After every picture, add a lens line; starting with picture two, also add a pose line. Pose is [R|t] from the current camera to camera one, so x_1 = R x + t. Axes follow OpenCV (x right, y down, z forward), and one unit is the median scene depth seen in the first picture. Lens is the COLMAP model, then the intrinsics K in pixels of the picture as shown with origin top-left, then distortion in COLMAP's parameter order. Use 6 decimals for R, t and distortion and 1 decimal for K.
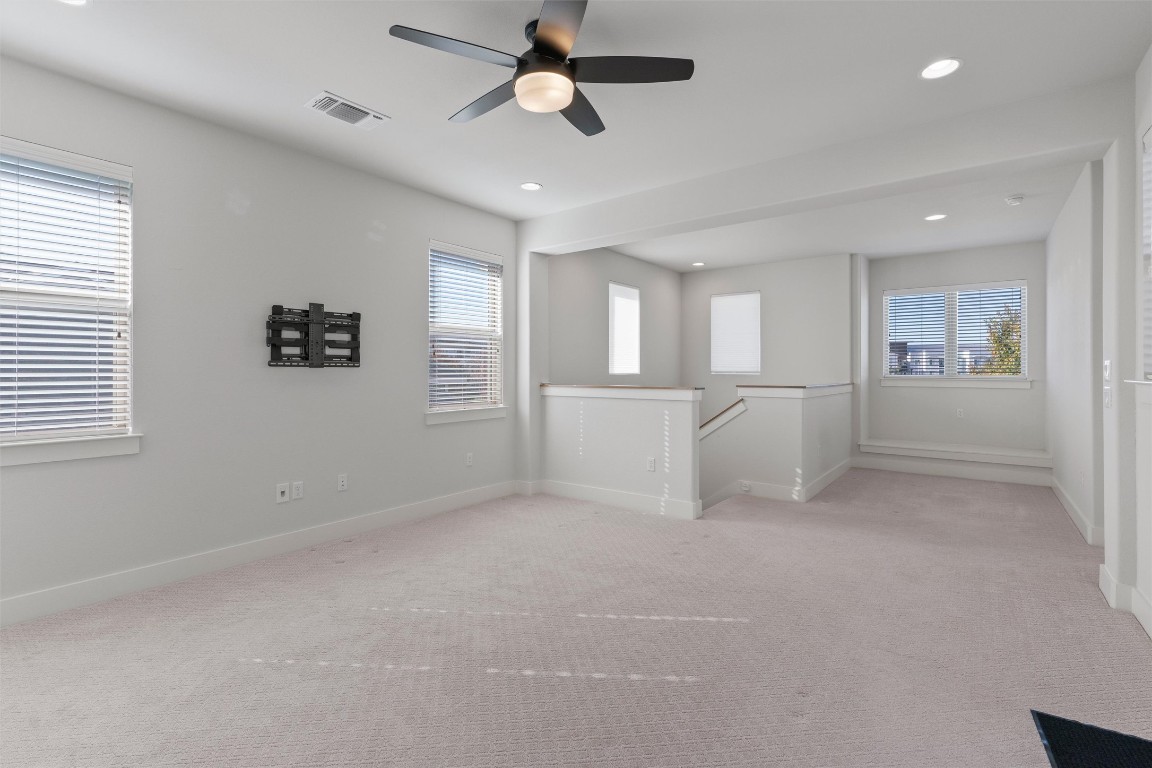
lens RADIAL K [[520.4, 0, 579.4], [0, 520.4, 383.0], [0, 0, 1]] dist [-0.020479, -0.000438]
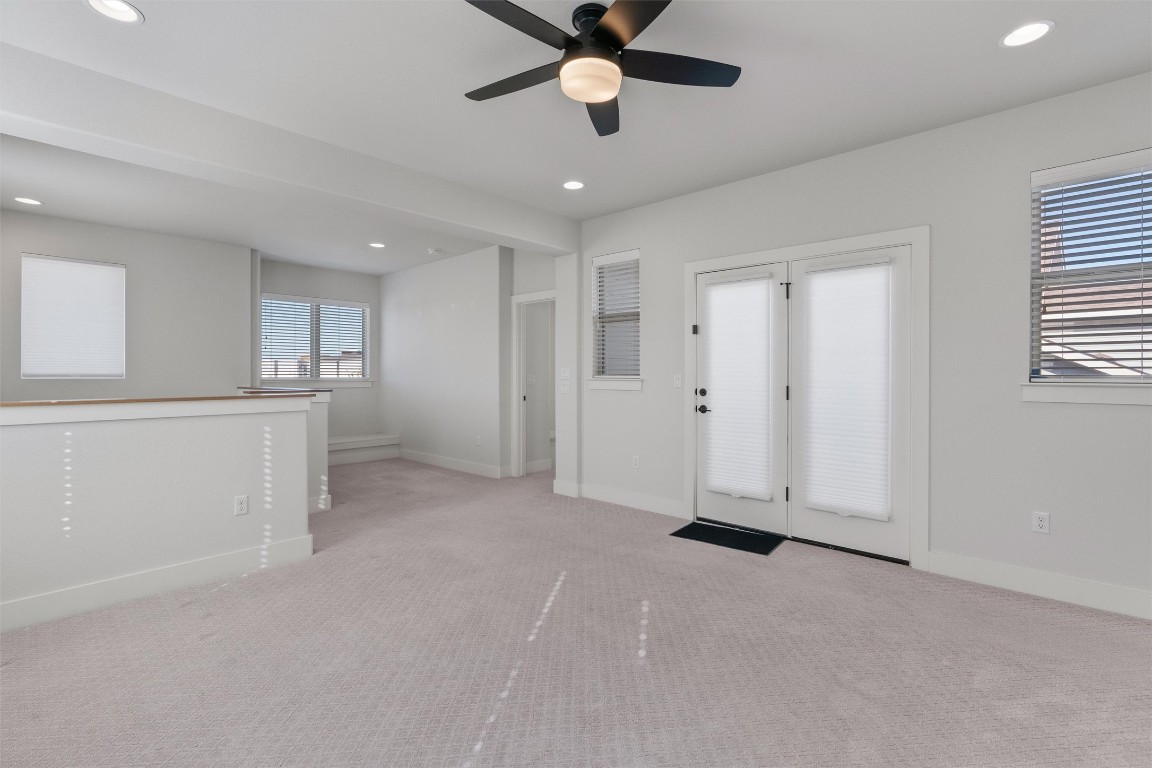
lens RADIAL K [[520.4, 0, 579.4], [0, 520.4, 383.0], [0, 0, 1]] dist [-0.020479, -0.000438]
pose [[0.094276, -0.018441, 0.995375, -0.606898], [0.023968, 0.999581, 0.016248, -0.012487], [-0.995258, 0.022325, 0.094678, 0.553996]]
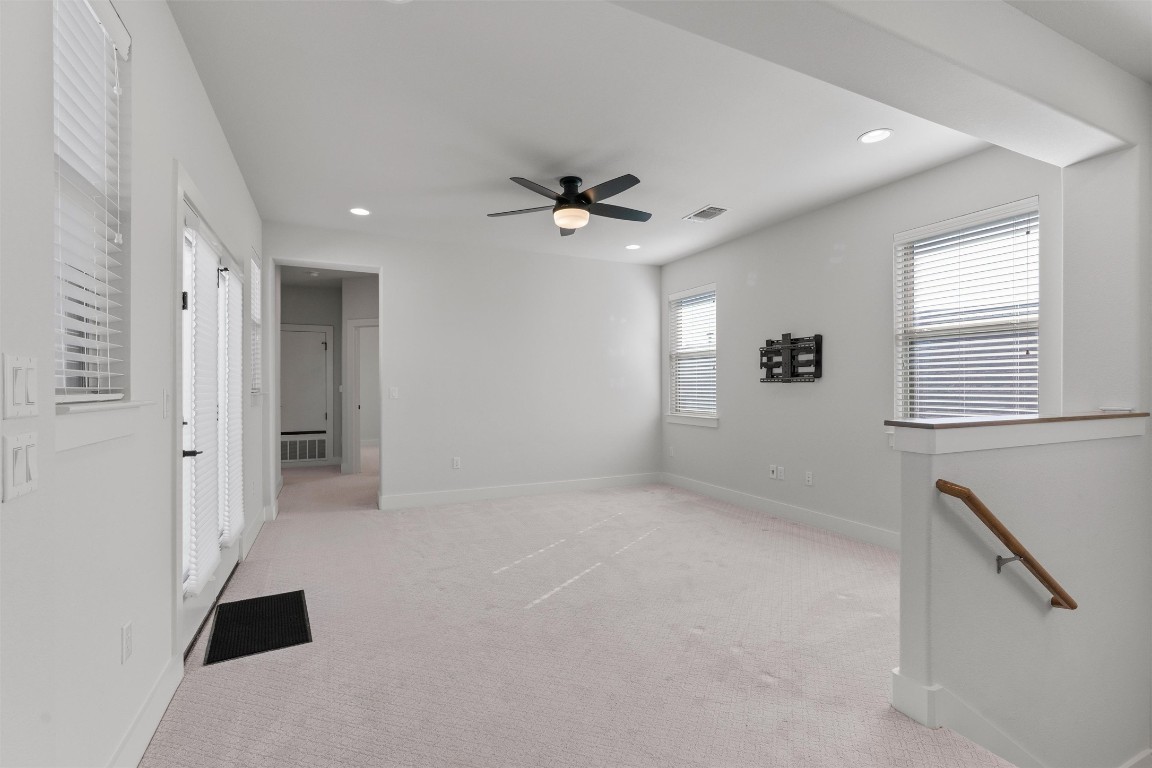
lens RADIAL K [[520.4, 0, 579.4], [0, 520.4, 383.0], [0, 0, 1]] dist [-0.020479, -0.000438]
pose [[-0.450964, -0.006591, -0.892518, 0.845102], [-0.022145, 0.999748, 0.003806, -0.020769], [0.892267, 0.021481, -0.450997, 1.057552]]
